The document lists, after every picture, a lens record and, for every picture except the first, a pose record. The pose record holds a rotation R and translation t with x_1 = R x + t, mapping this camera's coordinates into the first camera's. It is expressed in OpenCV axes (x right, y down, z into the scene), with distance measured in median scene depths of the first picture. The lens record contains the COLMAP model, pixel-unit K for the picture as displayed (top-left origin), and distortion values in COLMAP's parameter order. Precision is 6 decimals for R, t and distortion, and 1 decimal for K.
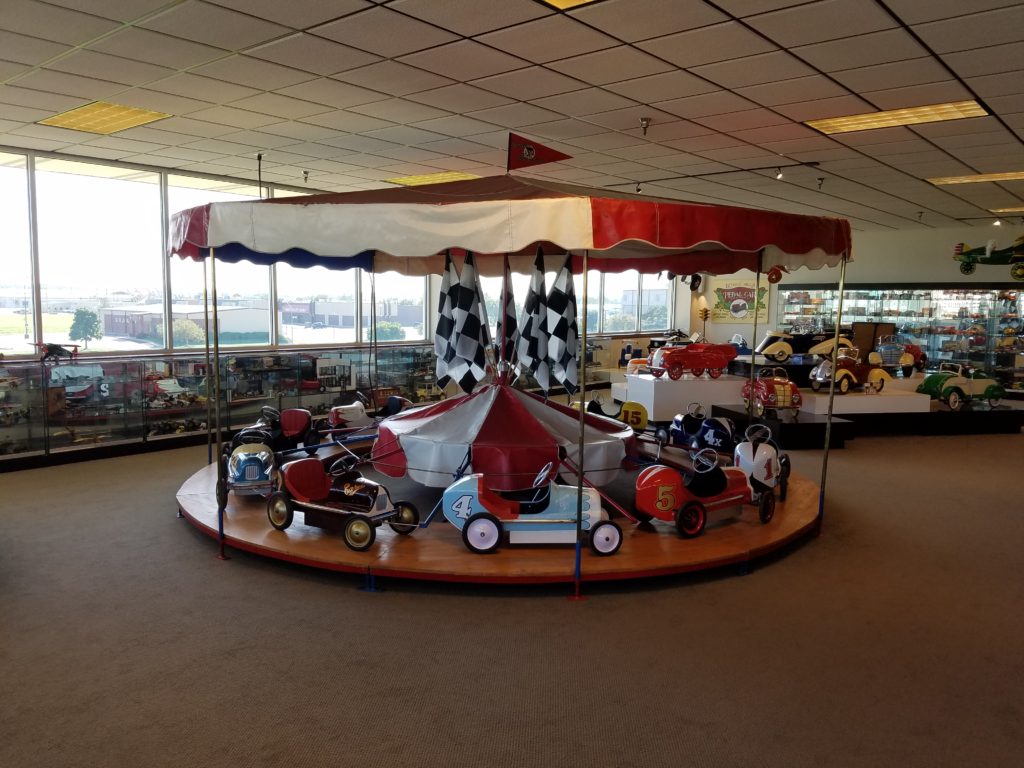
lens RADIAL K [[802.7, 0, 512.0], [0, 802.7, 384.0], [0, 0, 1]] dist [0.007011, -0.000232]
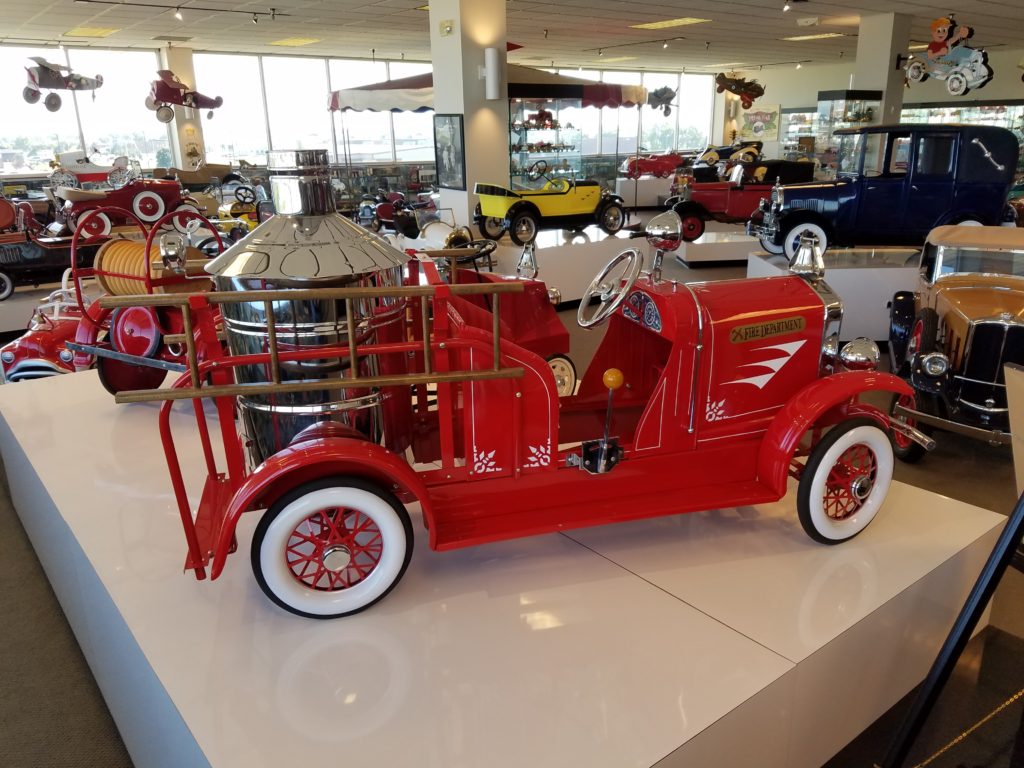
lens RADIAL K [[802.7, 0, 512.0], [0, 802.7, 384.0], [0, 0, 1]] dist [0.007011, -0.000232]
pose [[0.974643, 0.043255, -0.219545, 0.206554], [0.001764, 0.979622, 0.200841, 0.047024], [0.223758, -0.196135, 0.954706, -0.400607]]
